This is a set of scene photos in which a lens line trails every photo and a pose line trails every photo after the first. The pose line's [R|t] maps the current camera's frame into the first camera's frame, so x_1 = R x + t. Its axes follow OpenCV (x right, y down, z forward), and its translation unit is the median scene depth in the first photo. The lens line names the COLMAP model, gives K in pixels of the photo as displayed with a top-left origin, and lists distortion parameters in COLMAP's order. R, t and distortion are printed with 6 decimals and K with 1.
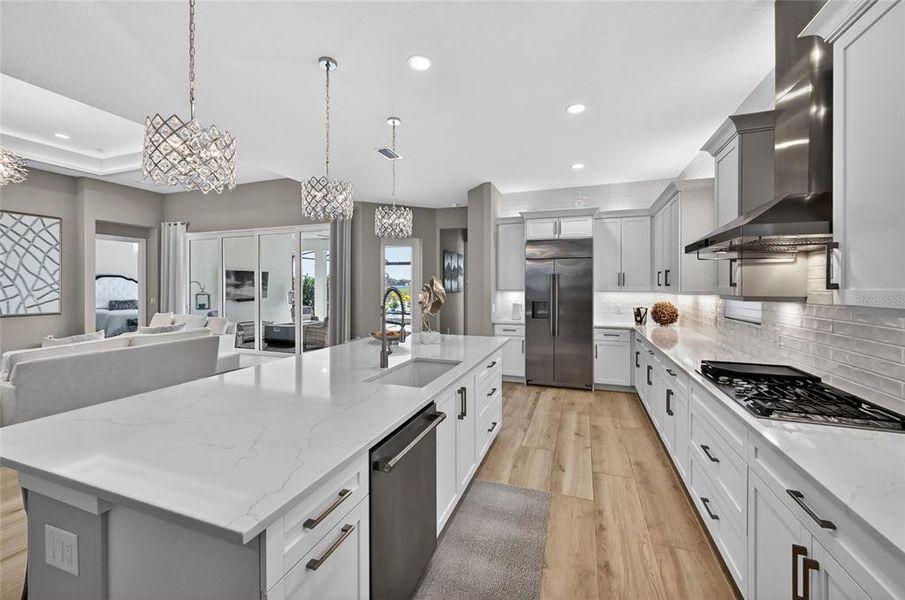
lens RADIAL K [[357.8, 0, 450.2], [0, 357.8, 287.0], [0, 0, 1]] dist [-0.000959, 0.000054]
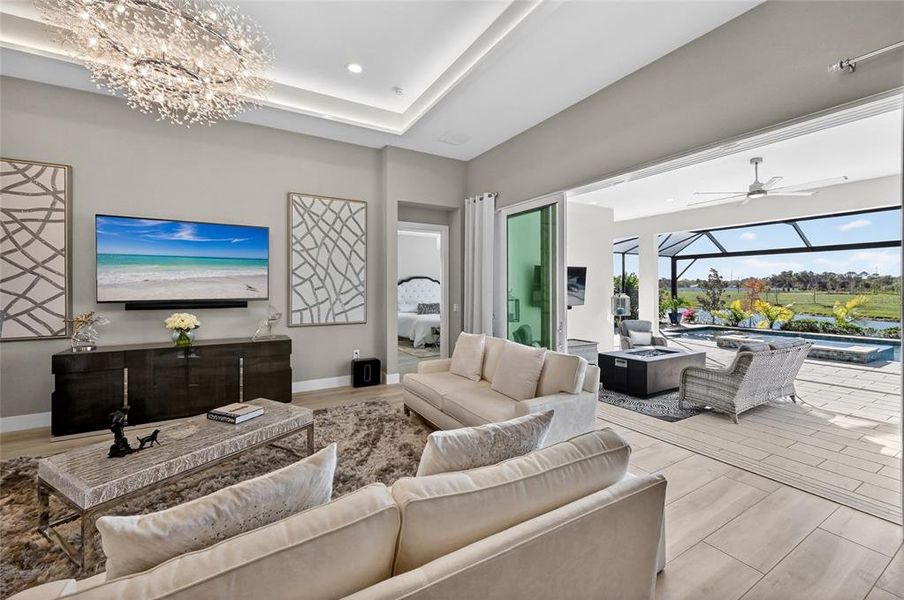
lens RADIAL K [[357.4, 0, 449.7], [0, 357.4, 287.0], [0, 0, 1]] dist [-0.000959, 0.000054]
pose [[0.764747, -0.001879, -0.644328, -0.441375], [-0.001716, 0.999986, -0.004953, -0.001496], [0.644329, 0.004894, 0.764733, 0.516573]]
